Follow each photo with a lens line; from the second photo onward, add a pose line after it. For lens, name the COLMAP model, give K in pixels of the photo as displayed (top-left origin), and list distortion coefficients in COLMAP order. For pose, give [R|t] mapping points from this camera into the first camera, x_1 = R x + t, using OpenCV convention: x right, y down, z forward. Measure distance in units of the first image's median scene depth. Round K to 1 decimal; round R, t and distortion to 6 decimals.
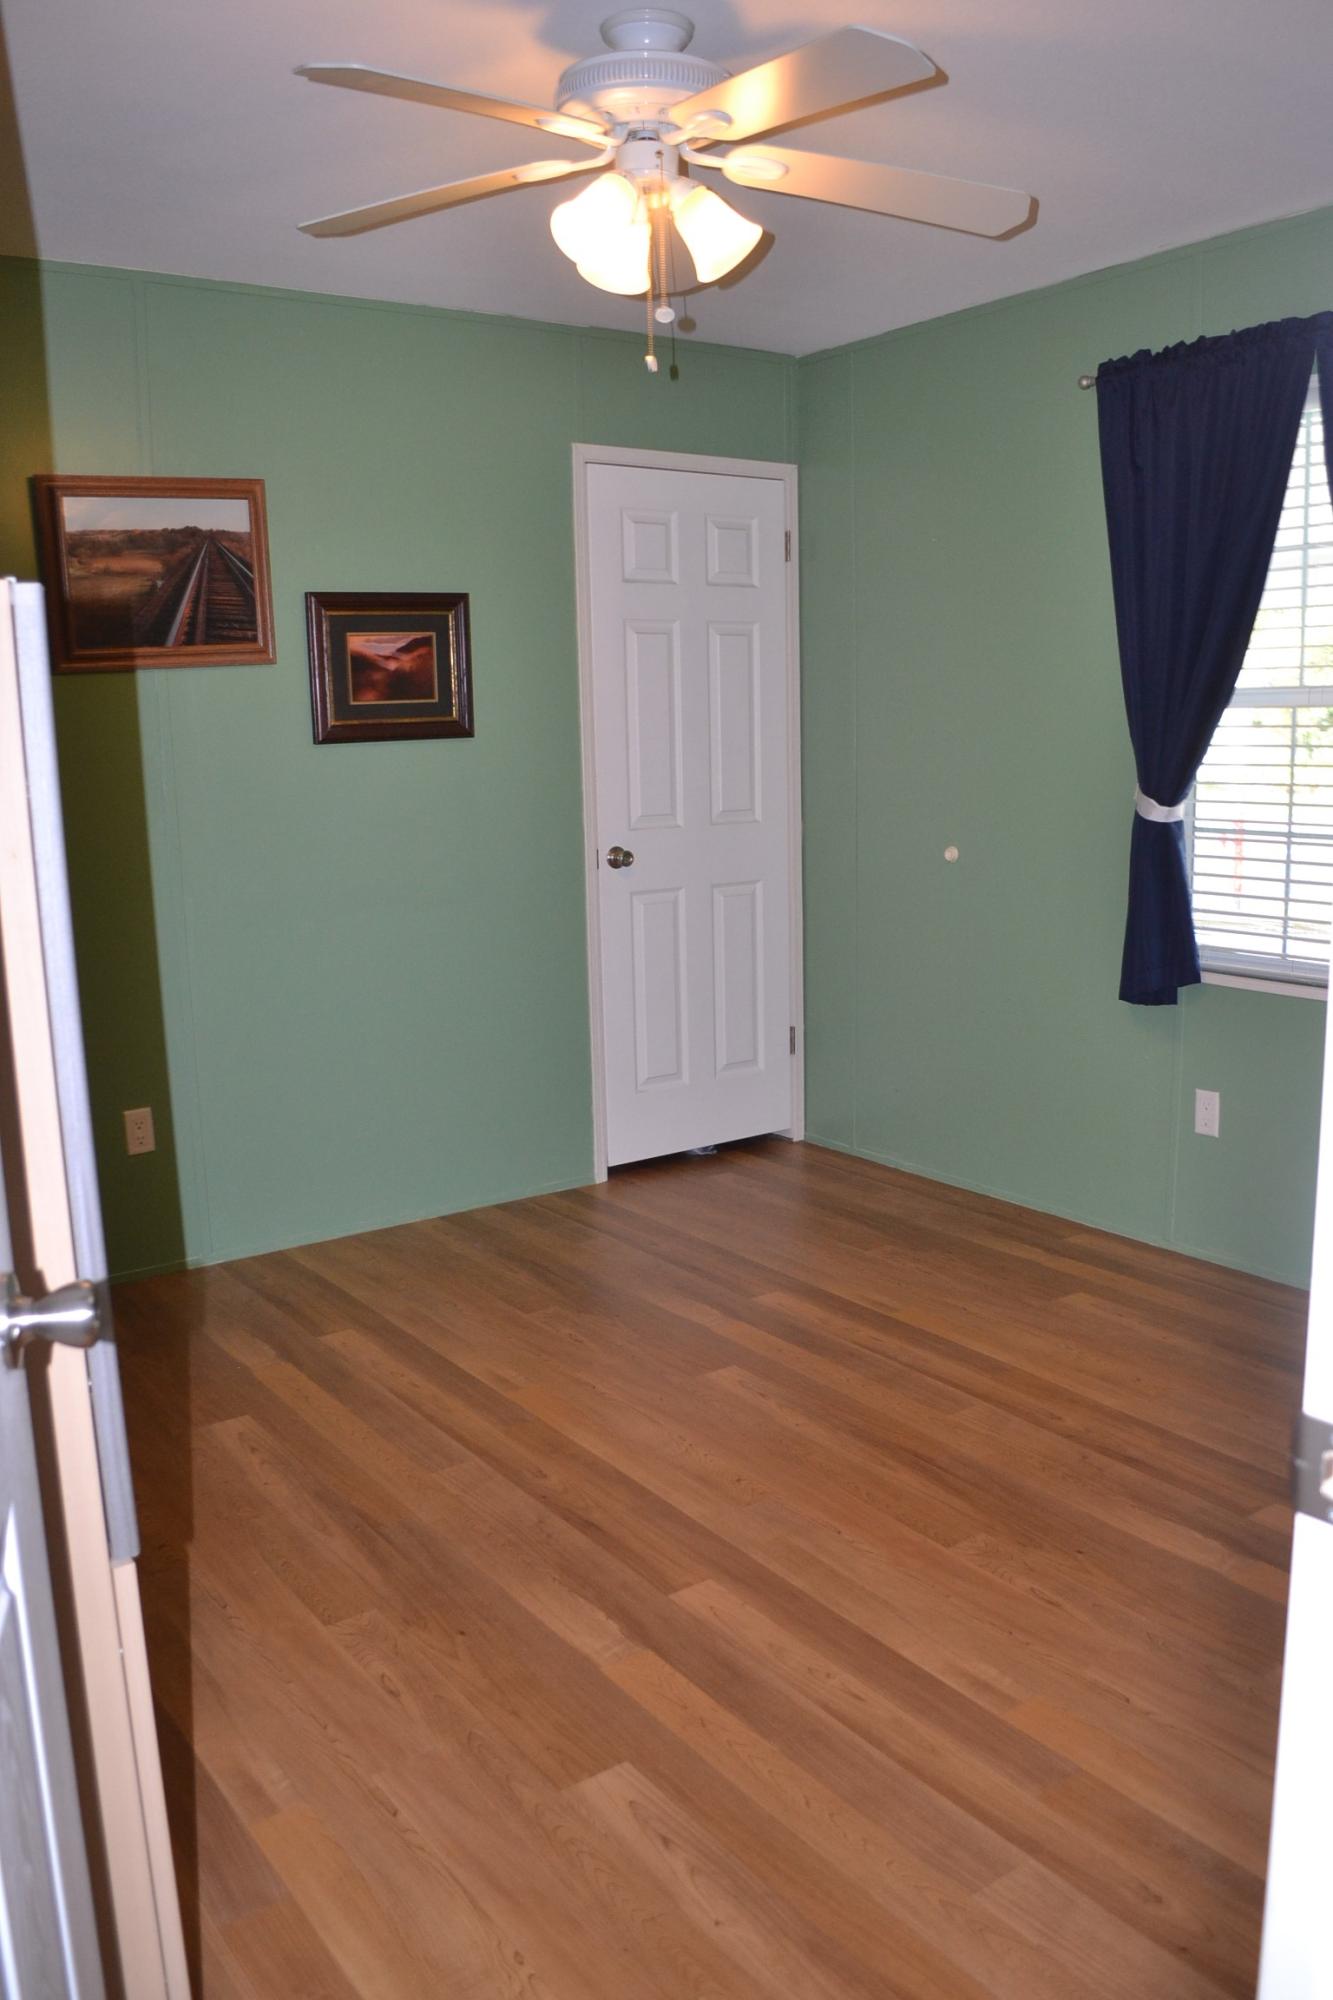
lens RADIAL K [[1605.6, 0, 678.8], [0, 1605.6, 1000.0], [0, 0, 1]] dist [-0.082034, 0.009246]
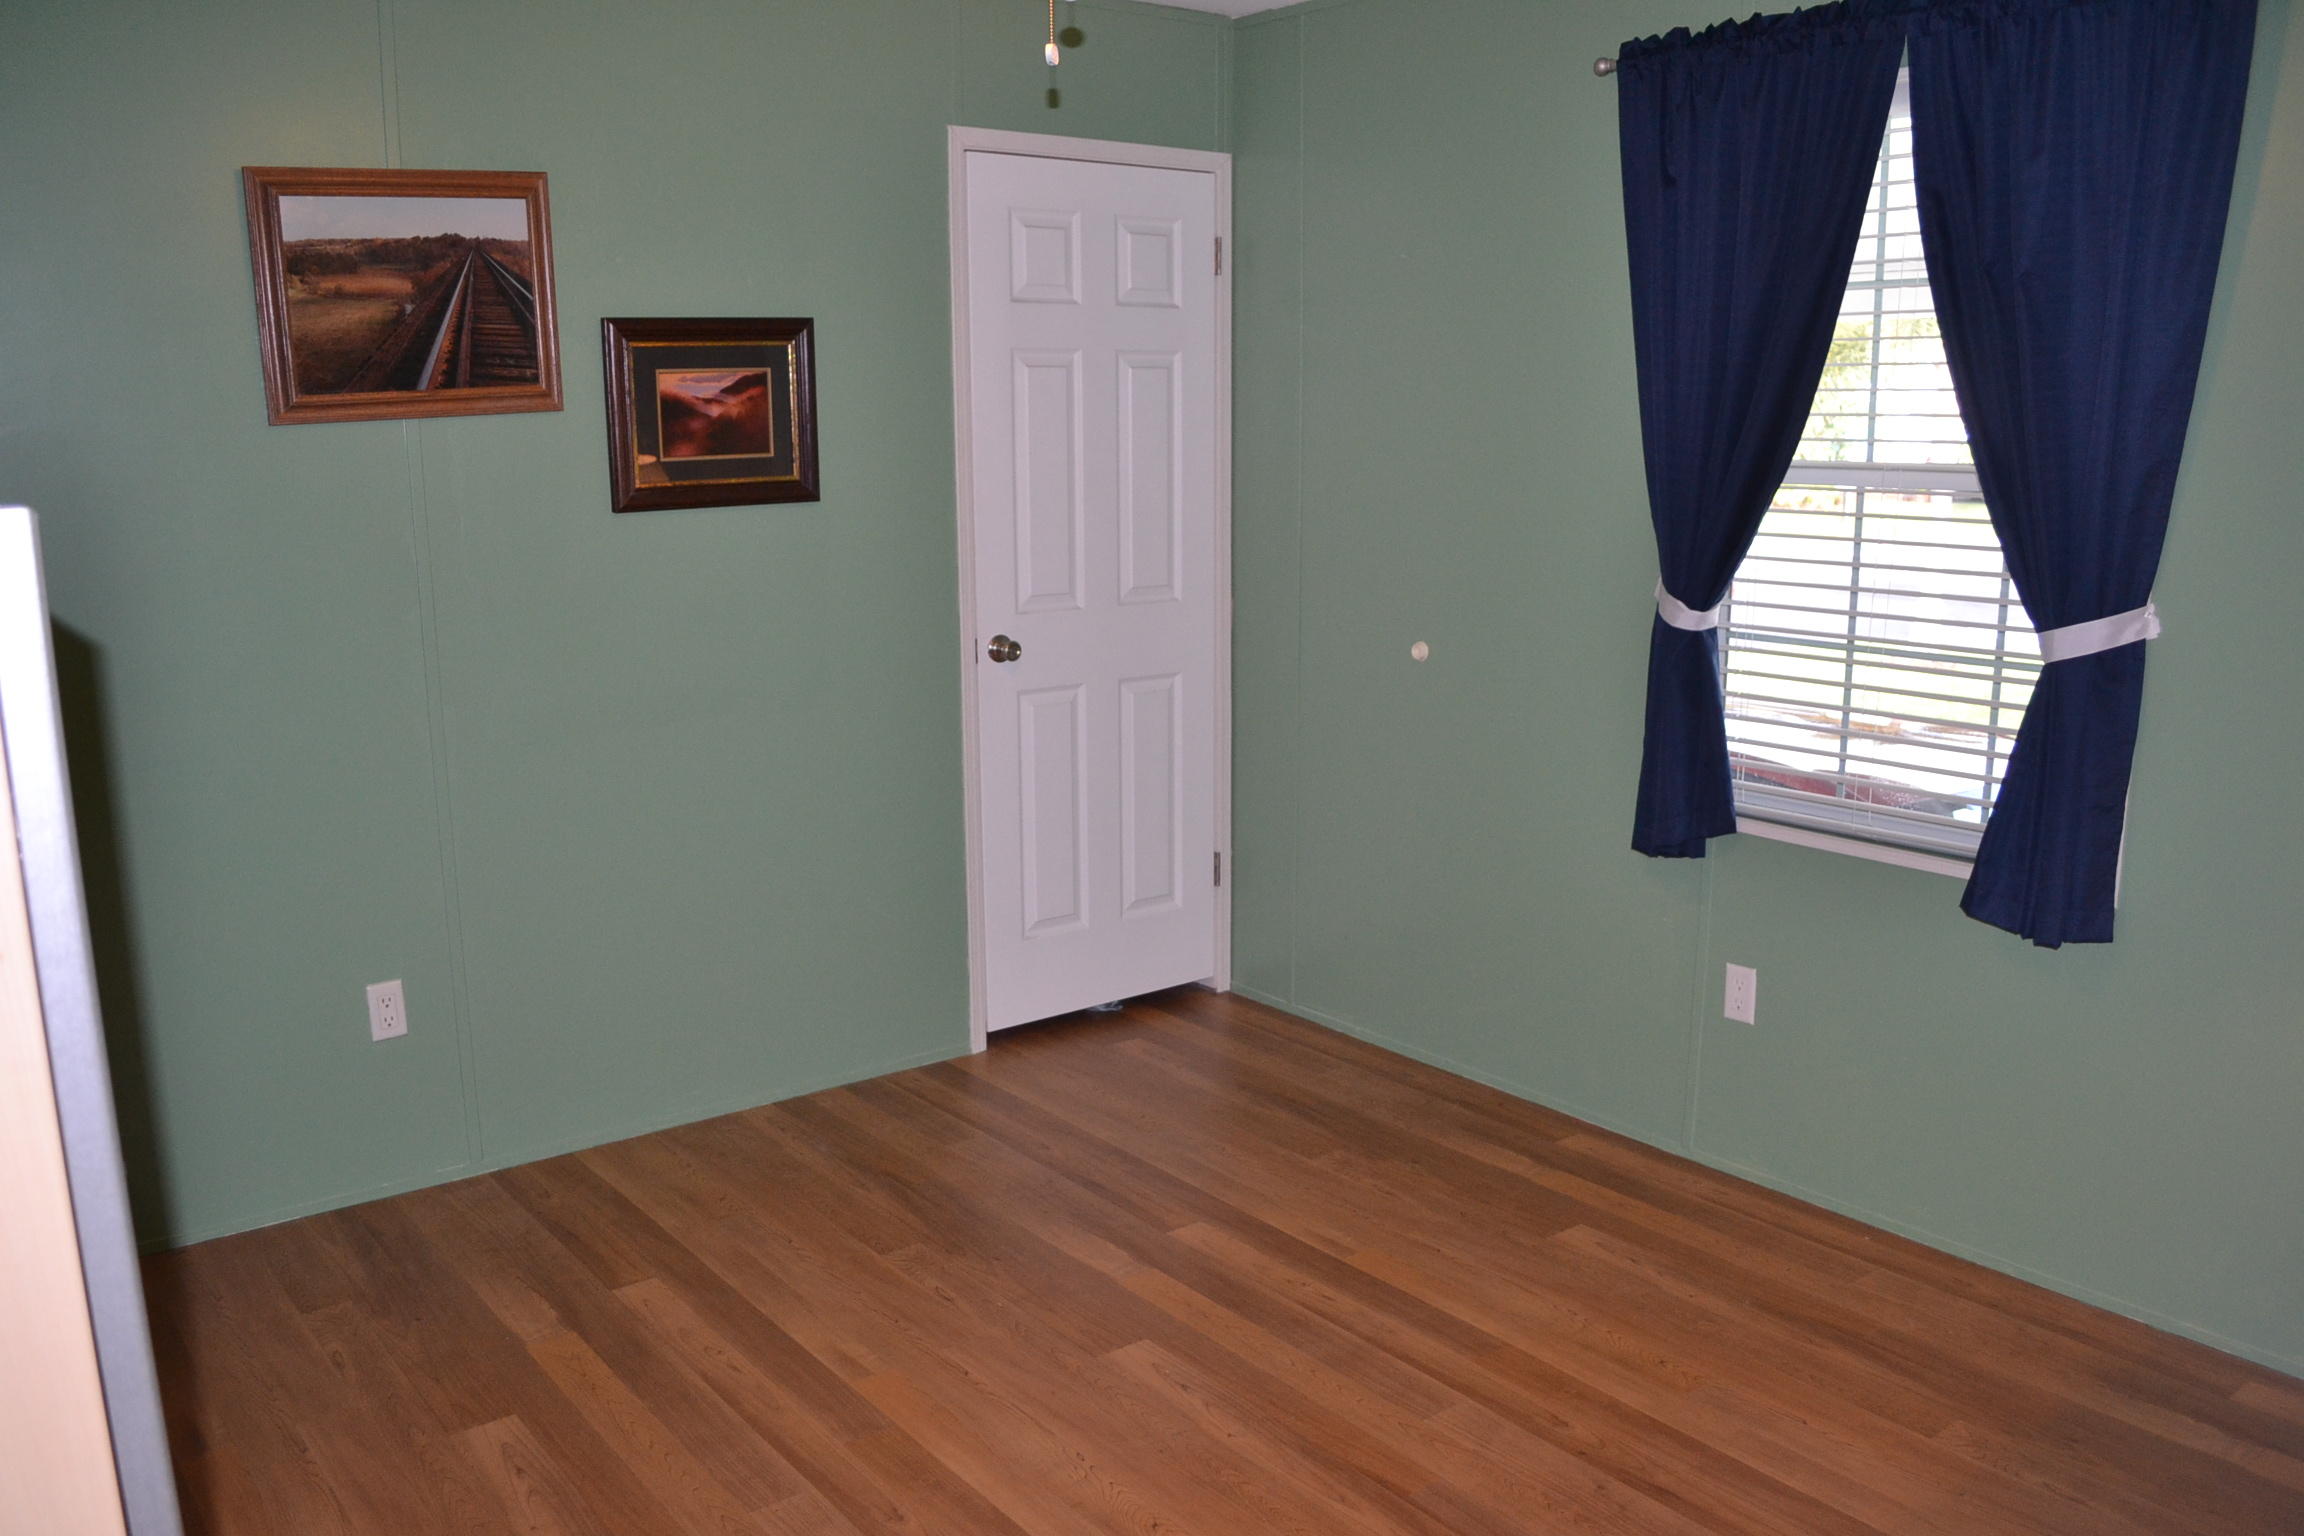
lens RADIAL K [[1849.6, 0, 1138.1], [0, 1849.6, 775.2], [0, 0, 1]] dist [-0.082034, 0.009246]
pose [[0.999345, 0.007677, 0.035364, -0.002887], [-0.008479, 0.999709, 0.022564, -0.057717], [-0.035180, -0.022849, 0.999120, 0.097128]]
